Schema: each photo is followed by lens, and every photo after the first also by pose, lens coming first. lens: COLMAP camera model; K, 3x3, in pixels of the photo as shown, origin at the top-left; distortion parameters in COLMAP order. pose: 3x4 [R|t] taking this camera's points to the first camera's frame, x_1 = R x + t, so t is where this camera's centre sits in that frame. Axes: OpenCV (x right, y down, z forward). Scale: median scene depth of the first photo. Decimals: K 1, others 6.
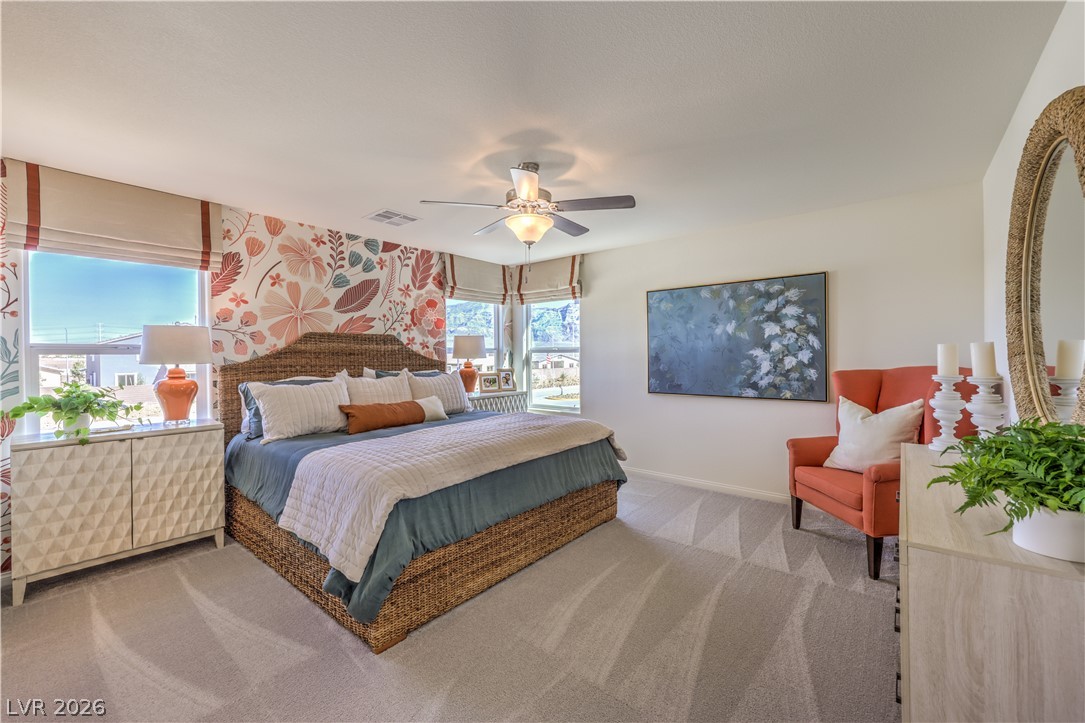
lens RADIAL K [[425.1, 0, 542.5], [0, 425.1, 361.5], [0, 0, 1]] dist [-0.023760, -0.000030]
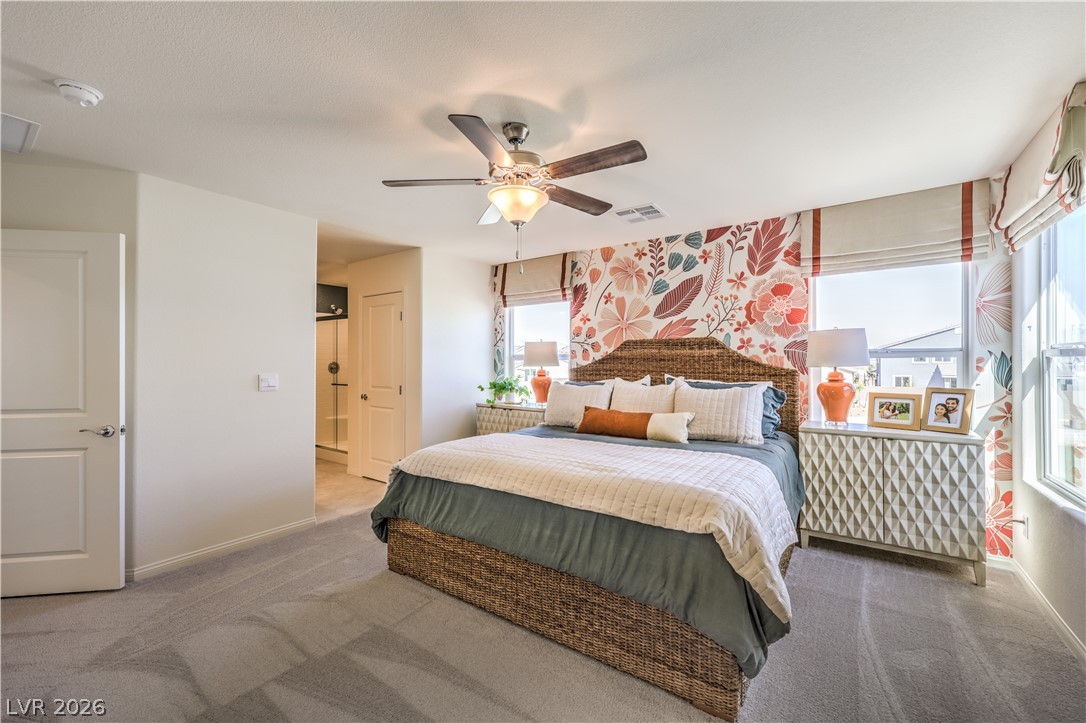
lens RADIAL K [[436.2, 0, 549.2], [0, 436.2, 358.4], [0, 0, 1]] dist [0.000623, -0.000138]
pose [[0.079326, -0.001504, -0.996848, 0.495340], [-0.013032, 0.999912, -0.002545, -0.014015], [0.996764, 0.013192, 0.079299, 0.611503]]
